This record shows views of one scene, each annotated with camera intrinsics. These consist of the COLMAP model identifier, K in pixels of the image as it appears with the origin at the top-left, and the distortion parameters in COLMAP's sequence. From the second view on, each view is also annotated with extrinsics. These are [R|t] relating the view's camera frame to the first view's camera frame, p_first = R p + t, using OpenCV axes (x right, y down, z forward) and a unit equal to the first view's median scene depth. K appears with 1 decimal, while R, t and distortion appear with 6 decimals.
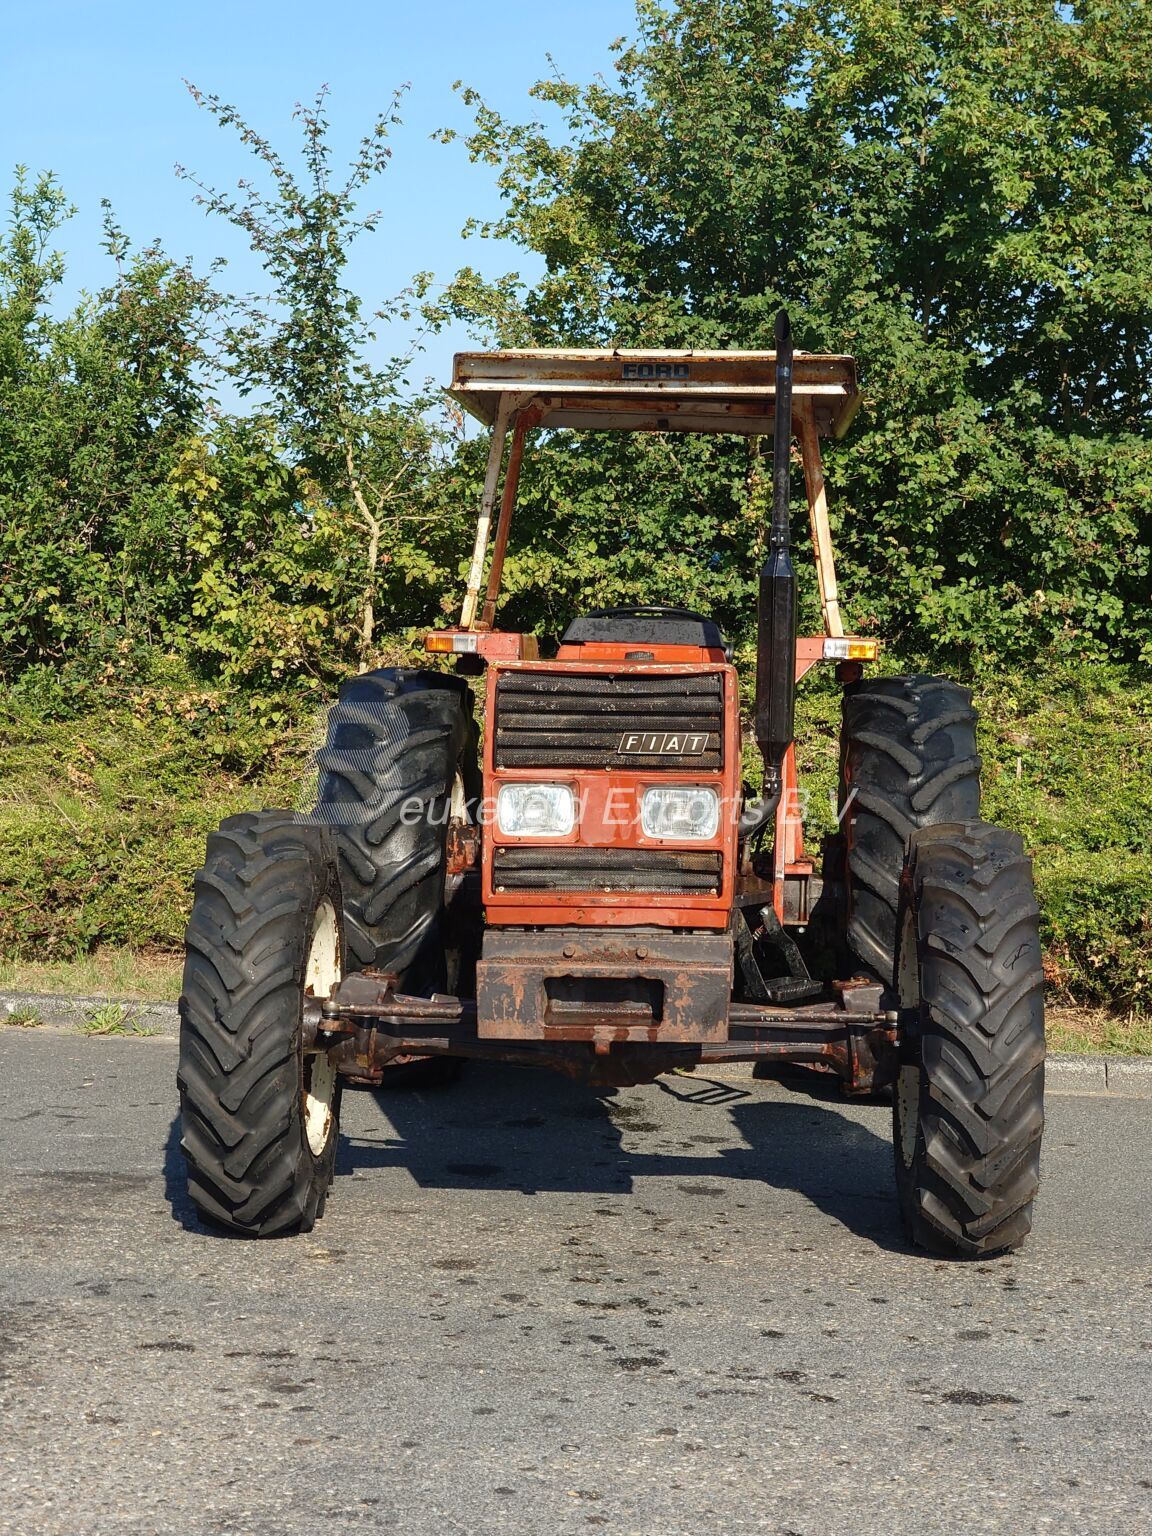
lens RADIAL K [[2572.1, 0, 576.0], [0, 2572.1, 768.0], [0, 0, 1]] dist [-0.002443, 0.088549]
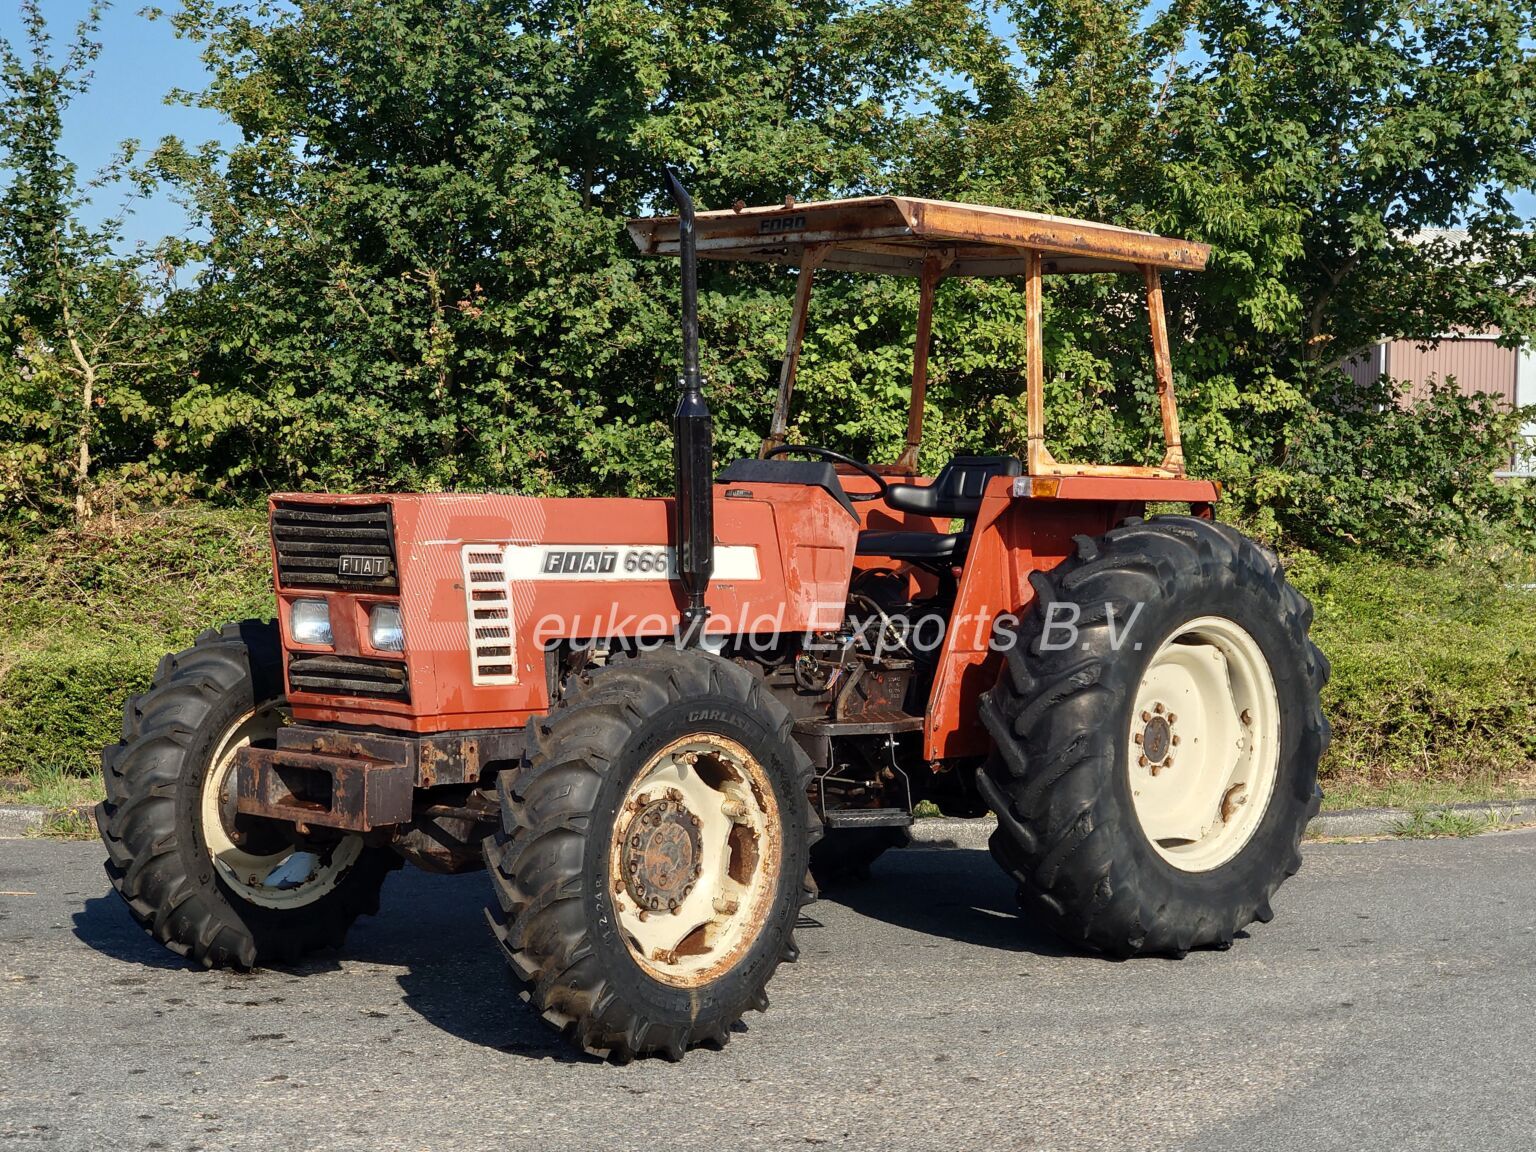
lens RADIAL K [[2691.6, 0, 768.0], [0, 2691.6, 576.0], [0, 0, 1]] dist [0.051620, -0.209738]
pose [[0.989124, -0.012376, 0.146561, 0.039475], [0.014313, 0.999824, -0.012165, 0.011813], [-0.146384, 0.014131, 0.989127, -0.185226]]
